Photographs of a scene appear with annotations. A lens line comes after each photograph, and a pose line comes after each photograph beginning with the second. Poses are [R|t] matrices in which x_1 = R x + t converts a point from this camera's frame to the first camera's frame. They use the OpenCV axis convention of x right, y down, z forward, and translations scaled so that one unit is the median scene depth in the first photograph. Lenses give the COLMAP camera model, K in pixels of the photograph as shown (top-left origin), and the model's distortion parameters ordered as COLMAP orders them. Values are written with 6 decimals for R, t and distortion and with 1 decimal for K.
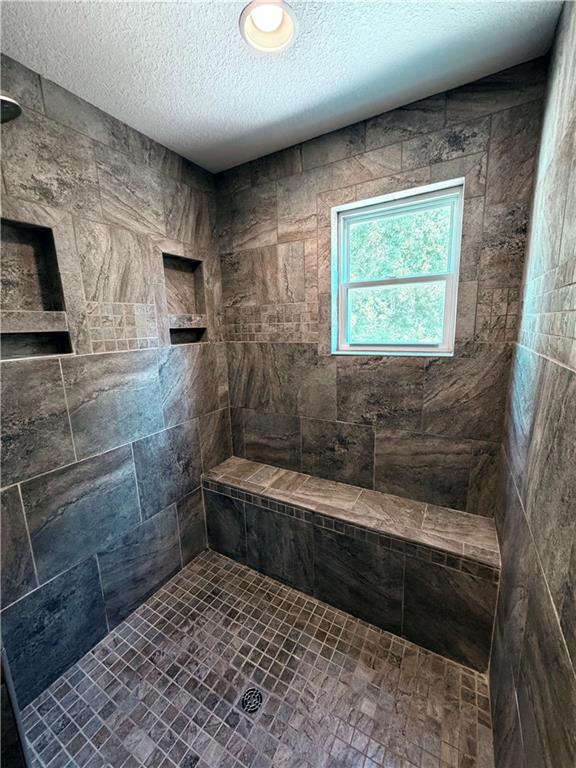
lens RADIAL K [[306.3, 0, 285.0], [0, 306.3, 382.9], [0, 0, 1]] dist [-0.000577, 0.000011]
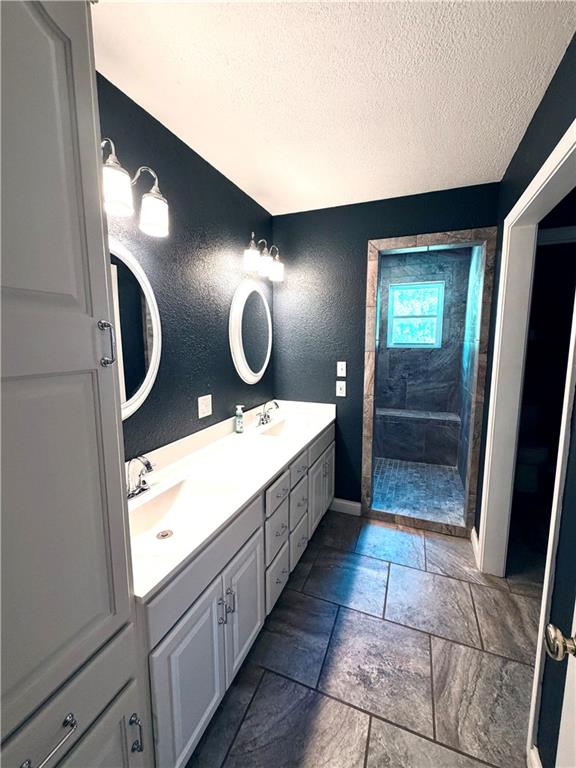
lens RADIAL K [[306.3, 0, 291.8], [0, 306.3, 381.5], [0, 0, 1]] dist [-0.000577, 0.000011]
pose [[0.991944, 0.005331, 0.126562, -0.975745], [0.000563, 0.998919, -0.046488, 0.305647], [-0.126673, 0.046185, 0.990869, -1.317521]]
